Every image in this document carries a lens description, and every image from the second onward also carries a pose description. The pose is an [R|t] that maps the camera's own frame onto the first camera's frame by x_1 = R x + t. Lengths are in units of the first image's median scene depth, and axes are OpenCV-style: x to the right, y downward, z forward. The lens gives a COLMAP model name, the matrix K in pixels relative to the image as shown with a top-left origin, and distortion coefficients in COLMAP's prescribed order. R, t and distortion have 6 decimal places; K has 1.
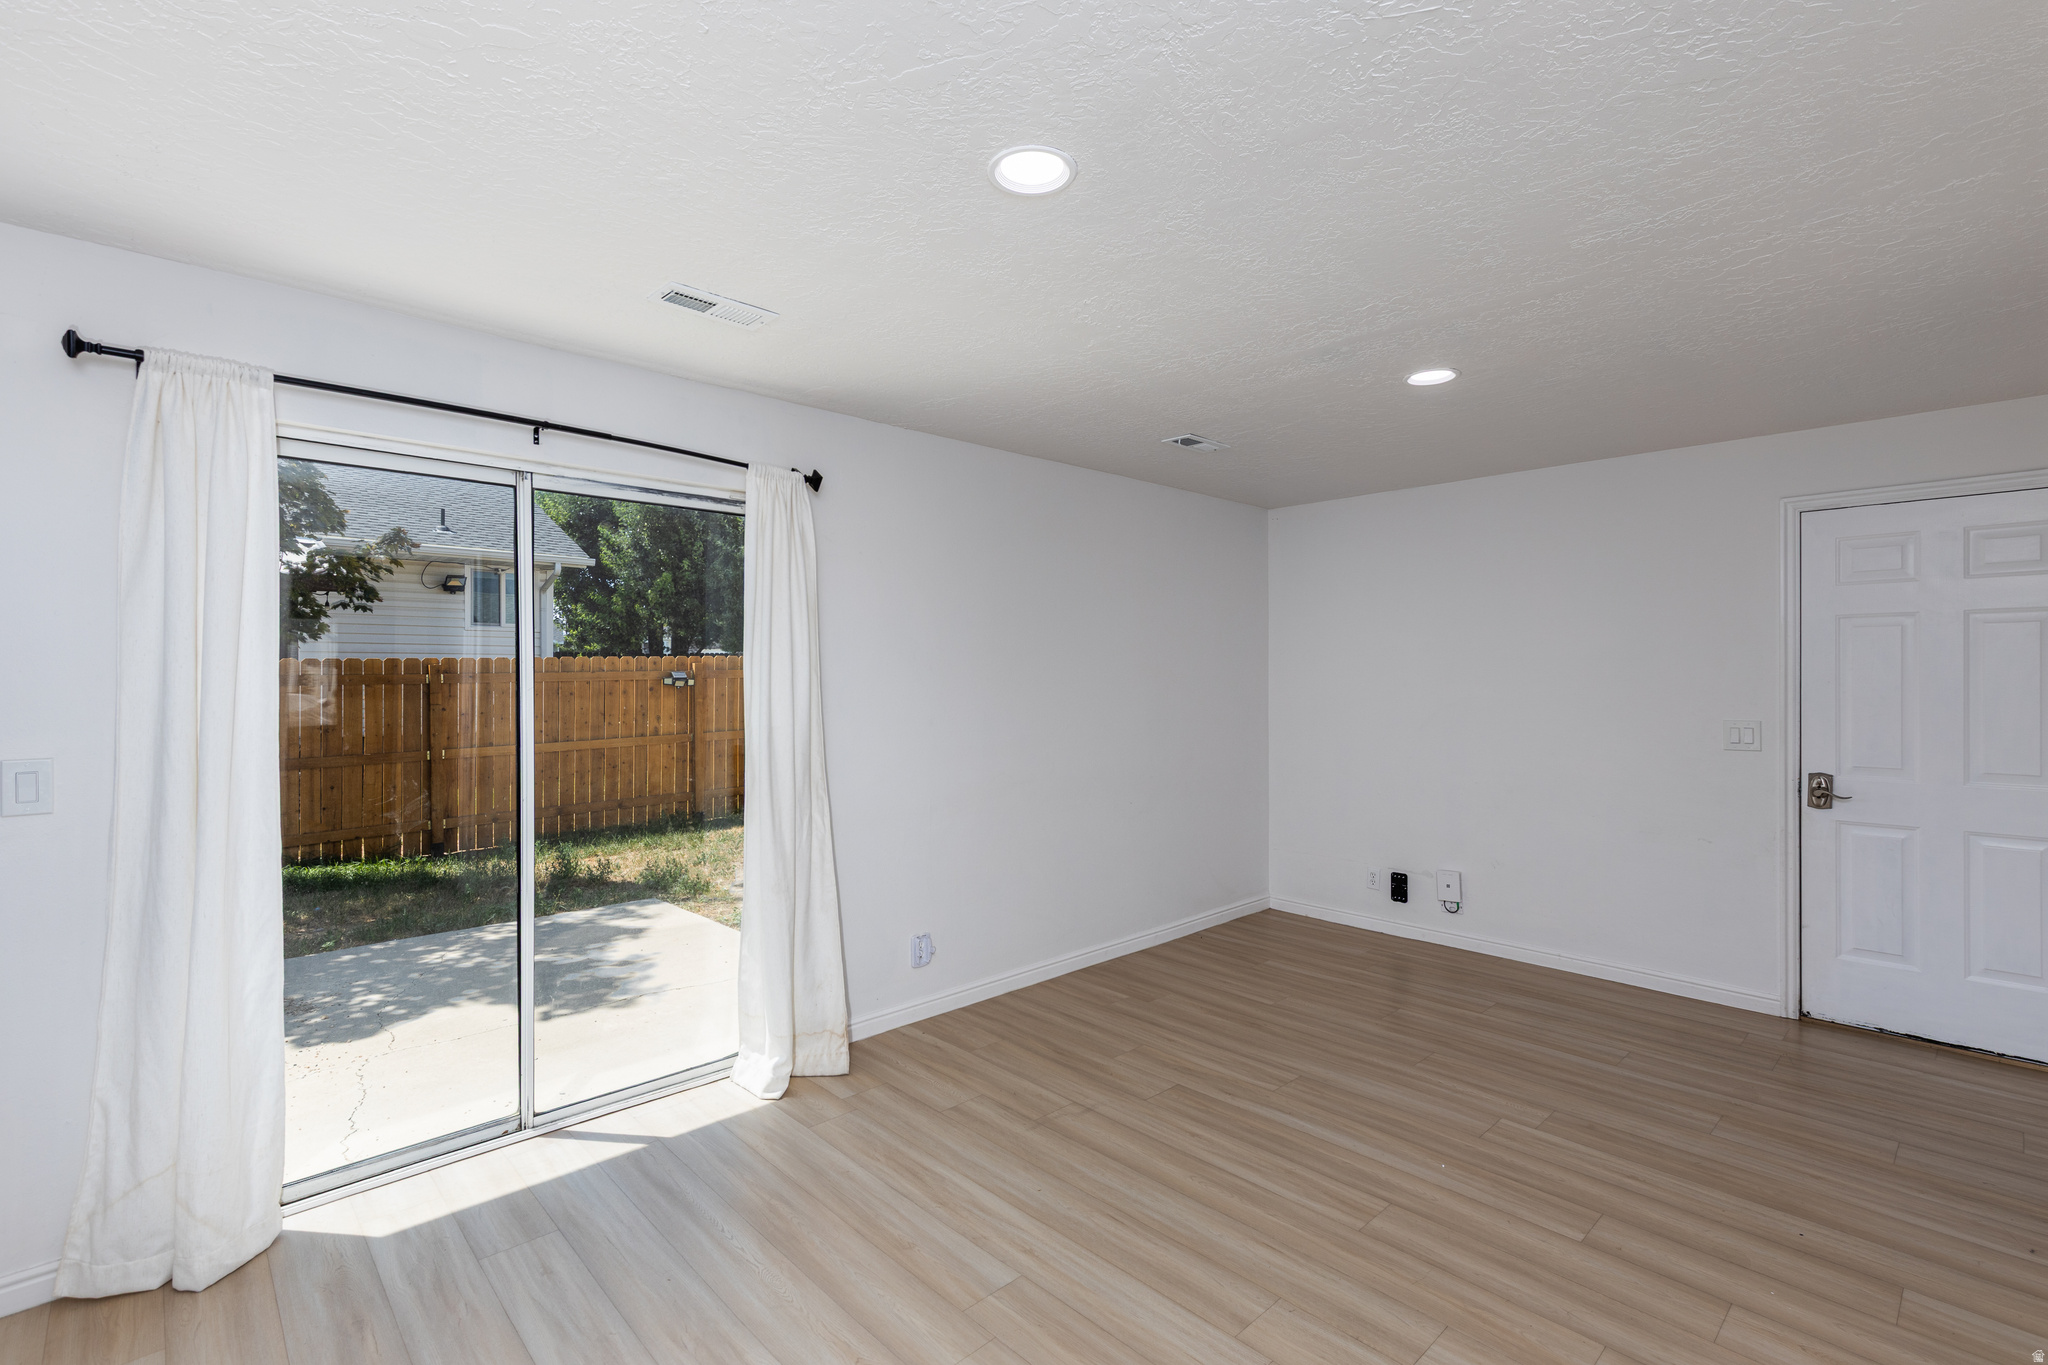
lens RADIAL K [[897.7, 0, 1035.3], [0, 897.7, 689.2], [0, 0, 1]] dist [-0.000393, -0.000003]
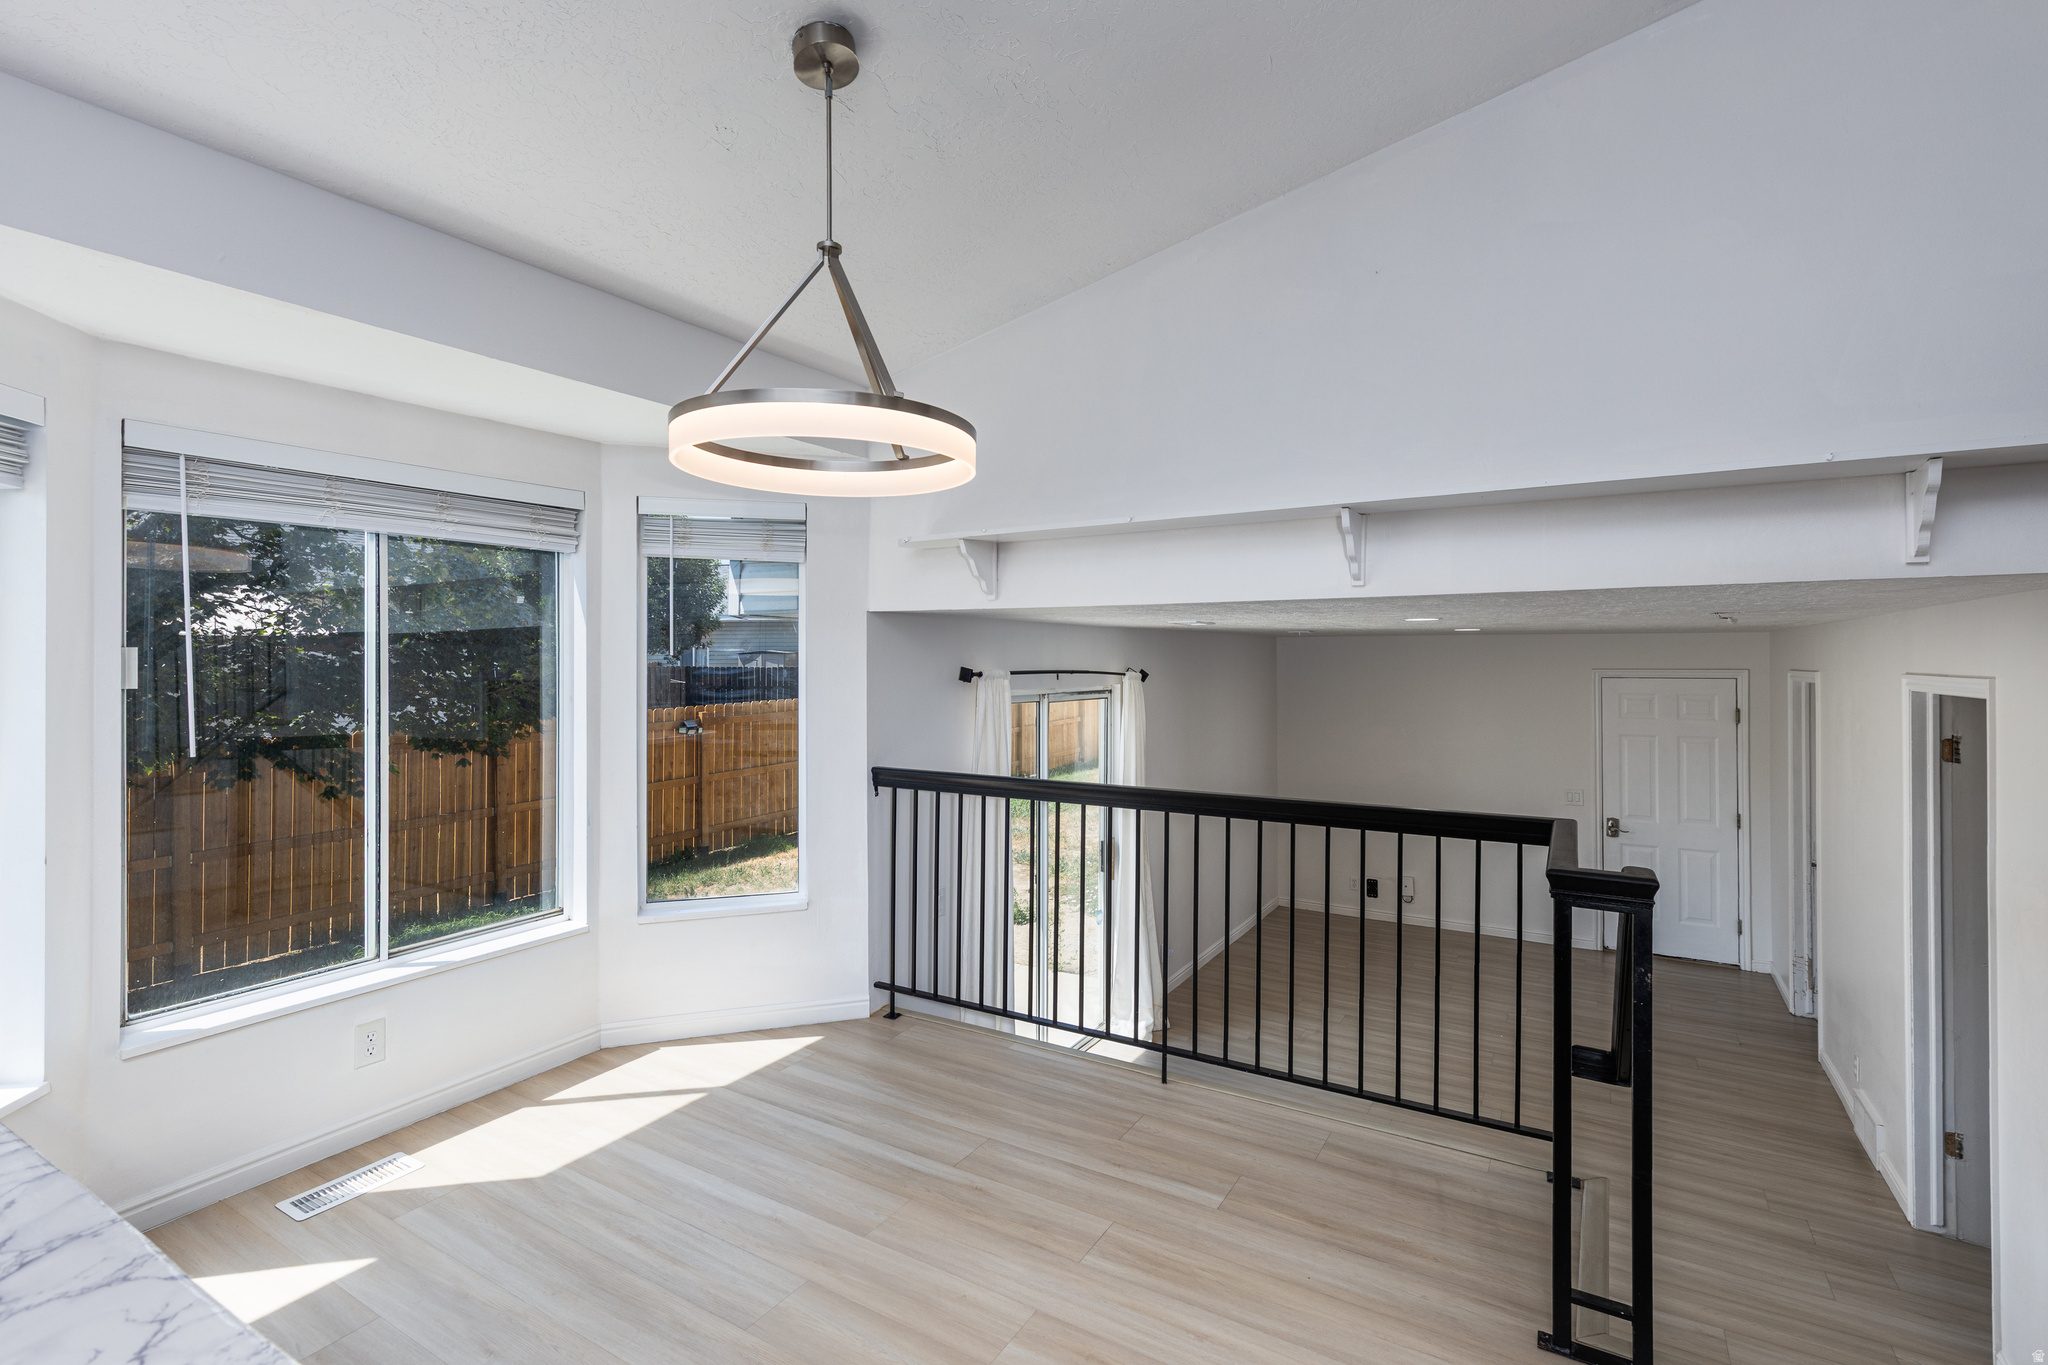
lens RADIAL K [[911.7, 0, 1024.0], [0, 911.7, 682.5], [0, 0, 1]] dist [0.041413, 0.000139]
pose [[0.961883, -0.001030, 0.273459, -0.708458], [-0.000901, 0.999976, 0.006935, -0.171540], [-0.273459, -0.006917, 0.961859, -0.446824]]
